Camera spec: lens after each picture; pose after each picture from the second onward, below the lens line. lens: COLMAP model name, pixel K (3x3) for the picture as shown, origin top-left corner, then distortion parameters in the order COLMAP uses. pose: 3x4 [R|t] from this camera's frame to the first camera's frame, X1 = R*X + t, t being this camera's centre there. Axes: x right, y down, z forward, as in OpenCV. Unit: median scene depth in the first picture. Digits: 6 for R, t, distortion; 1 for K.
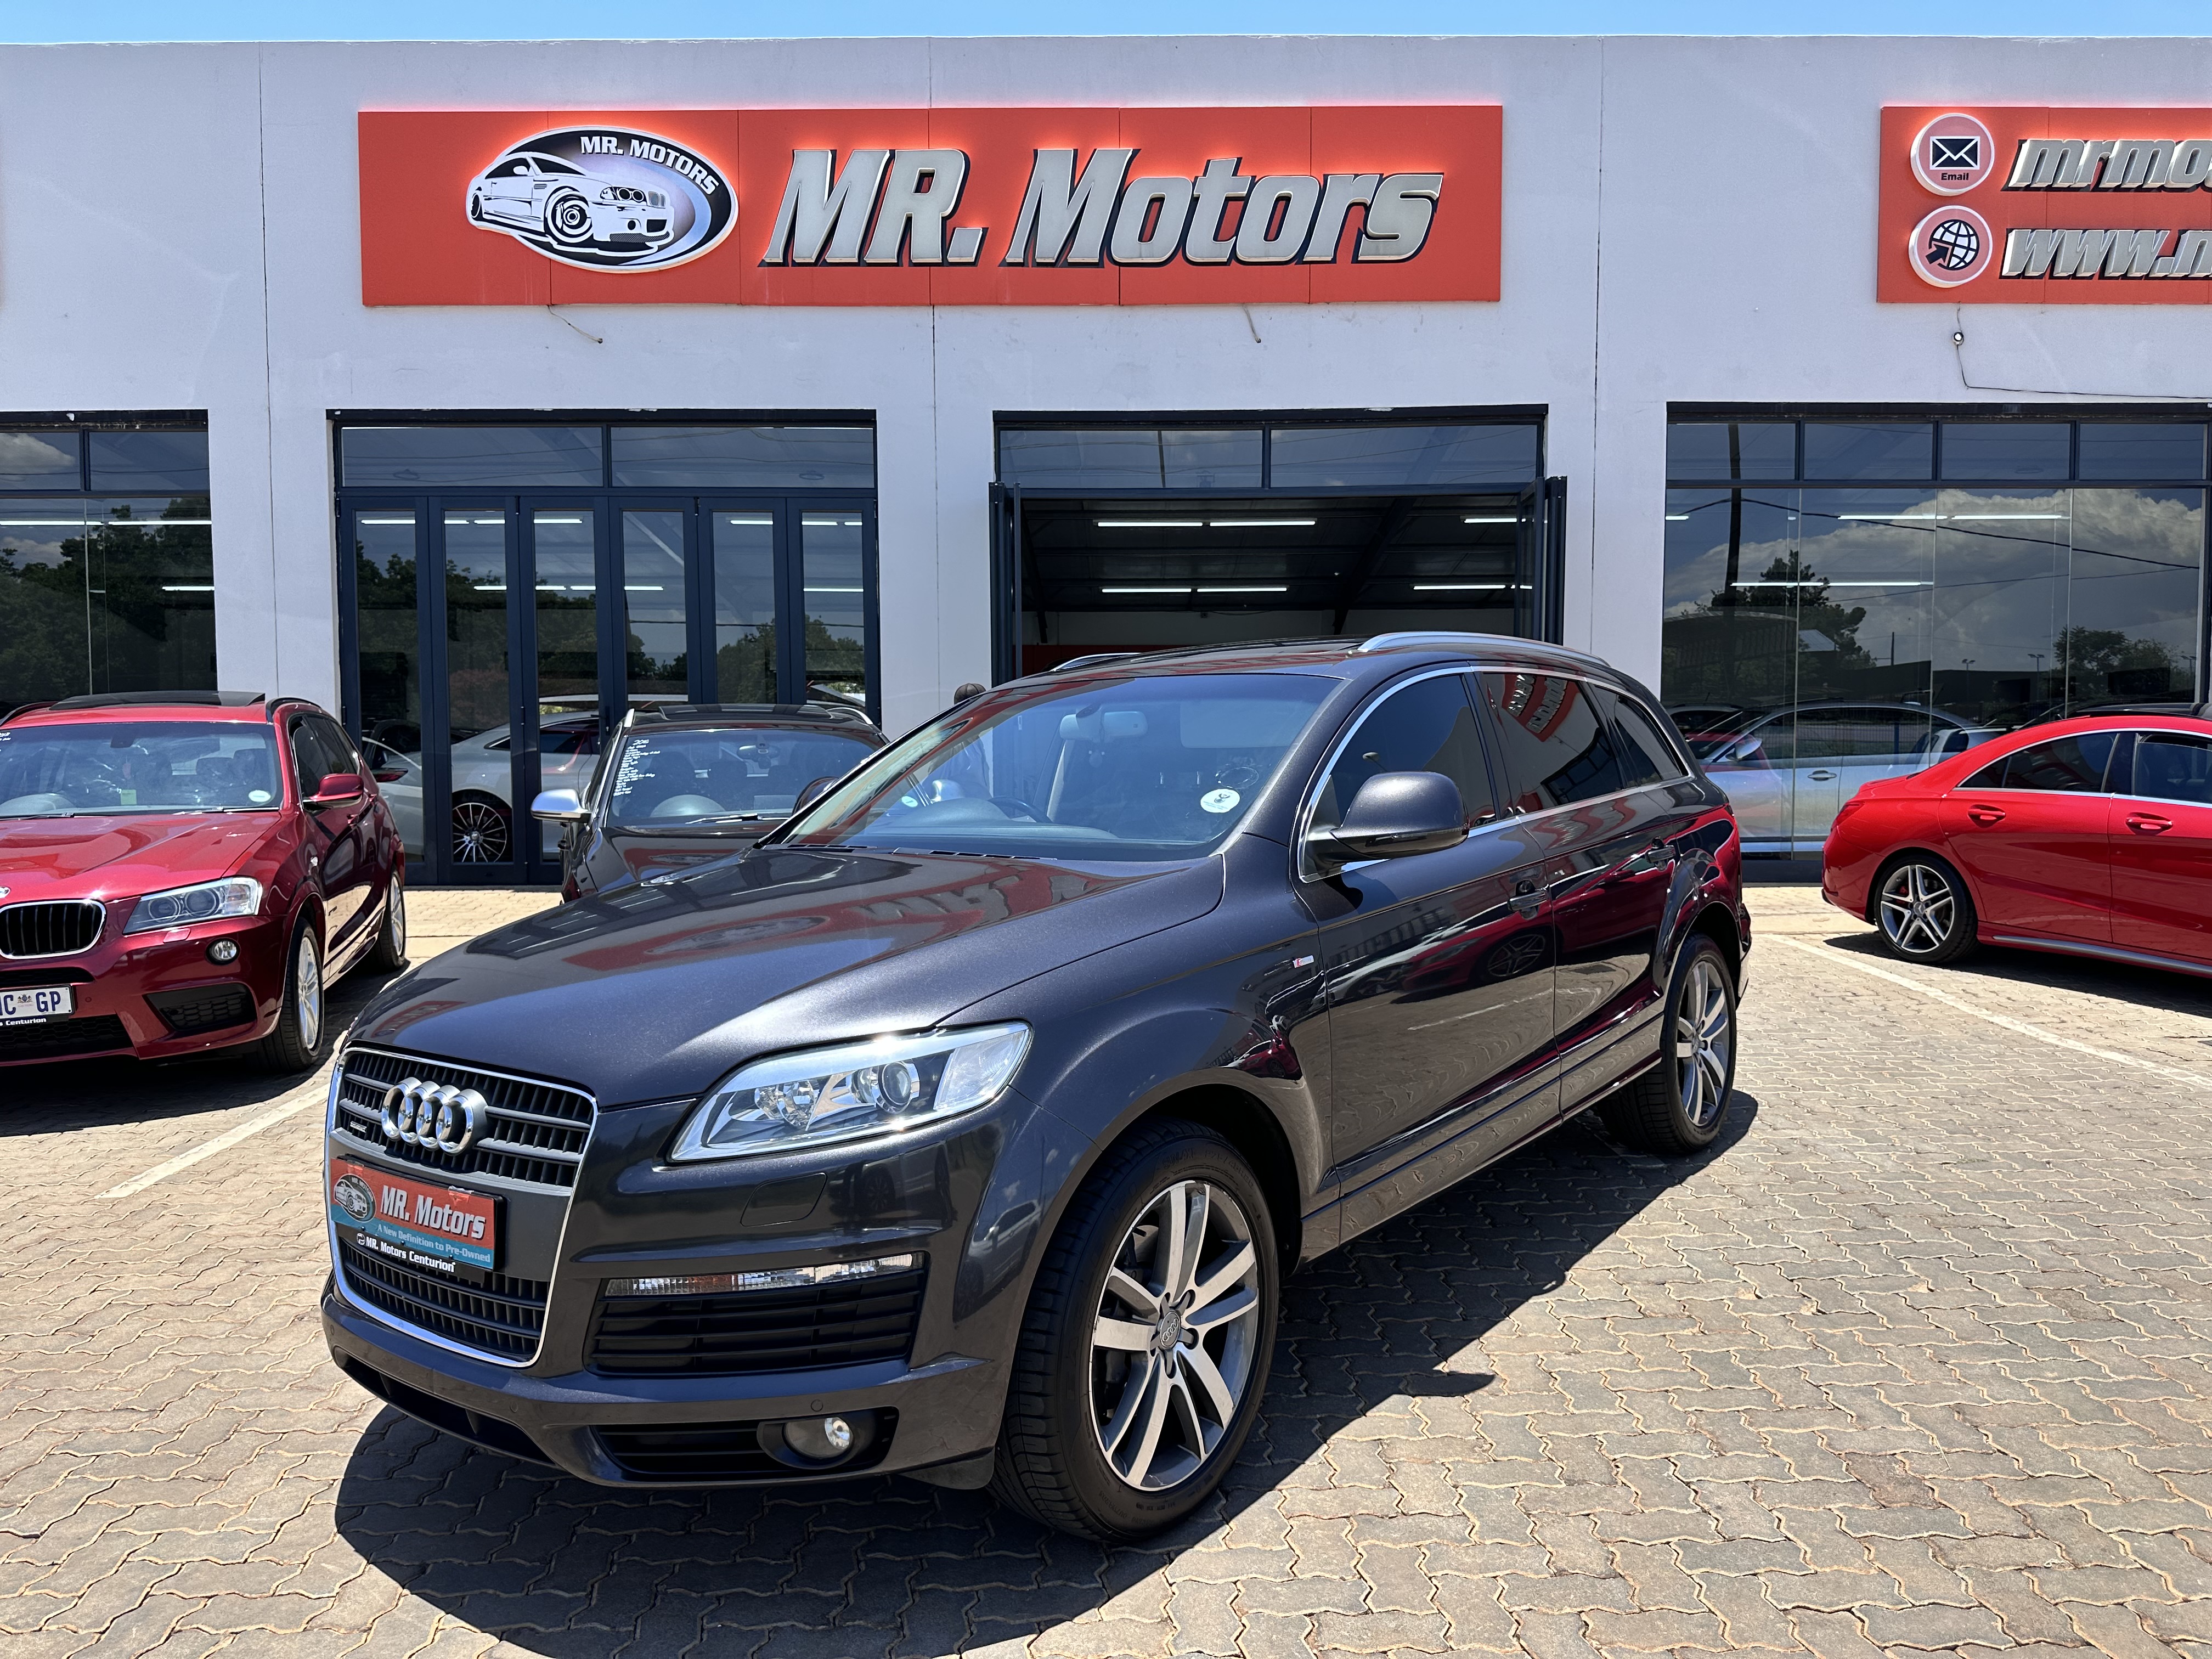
lens RADIAL K [[1569.9, 0, 1122.3], [0, 1569.9, 847.3], [0, 0, 1]] dist [0.007898, -0.017961]
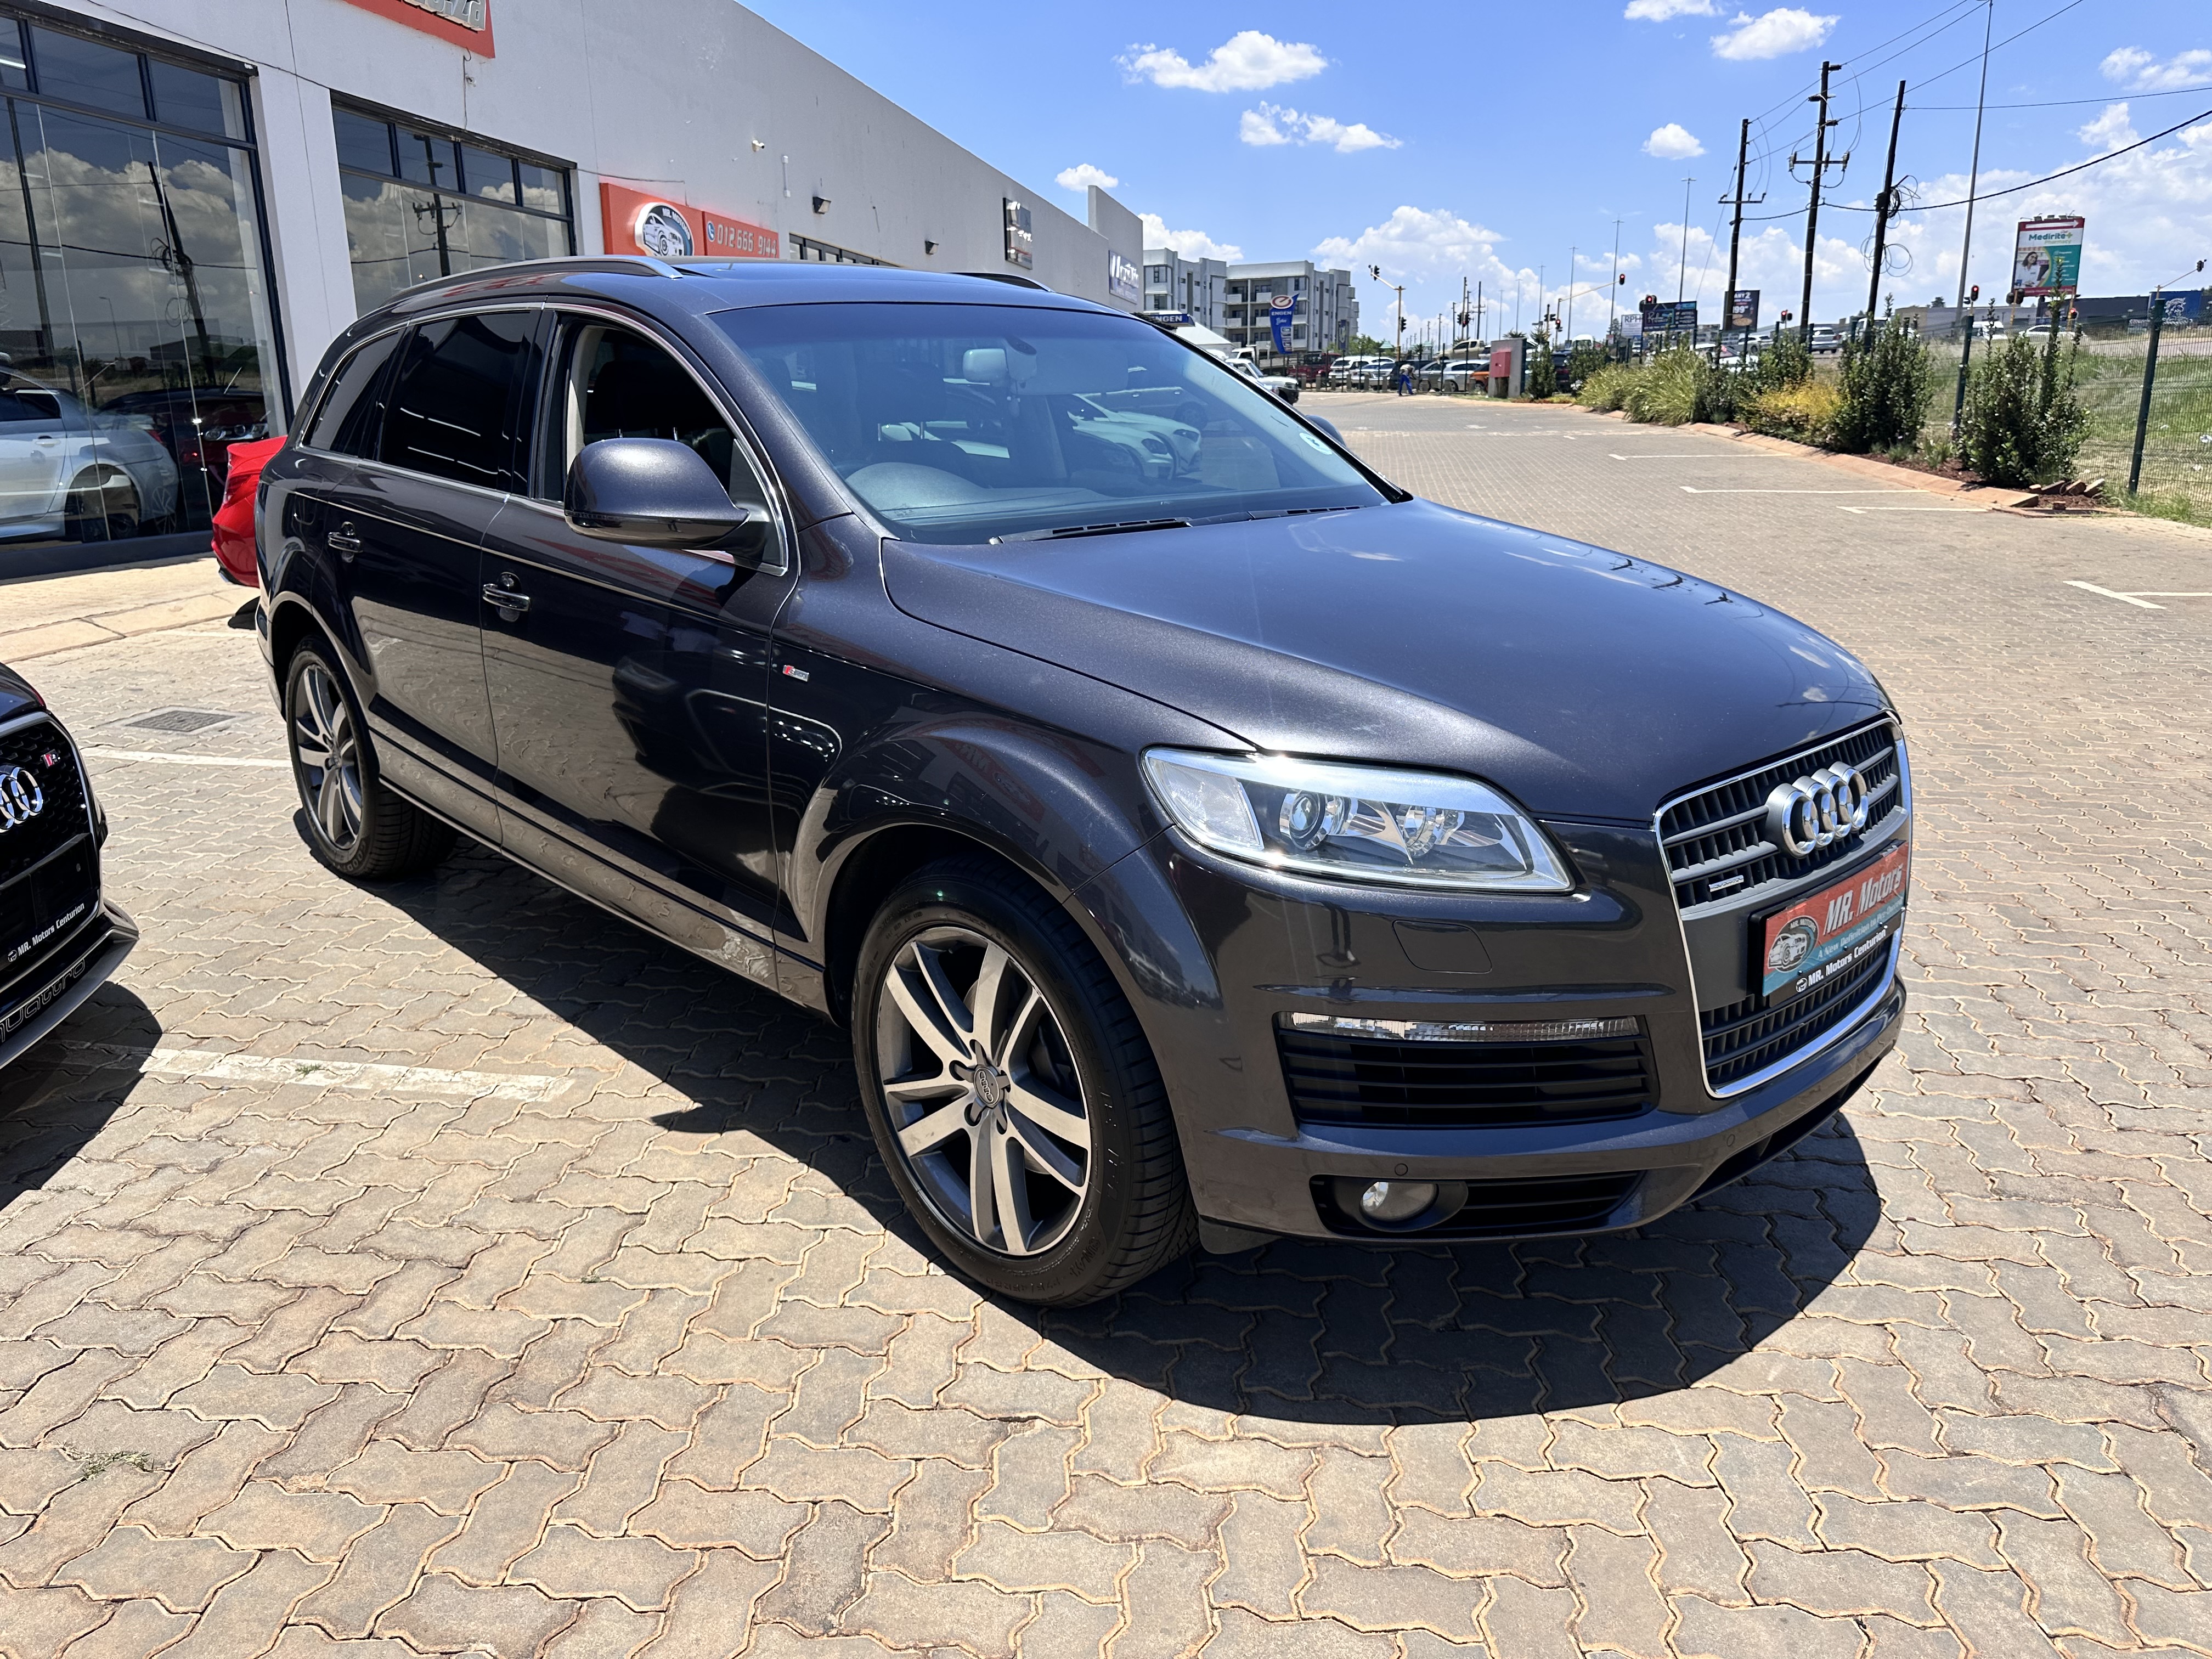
lens RADIAL K [[1569.9, 0, 1111.5], [0, 1569.9, 808.7], [0, 0, 1]] dist [0.007898, -0.017961]
pose [[0.151994, -0.240079, 0.958780, -0.378571], [0.065961, 0.970352, 0.232520, -0.017526], [-0.986178, 0.027901, 0.163323, 0.349761]]
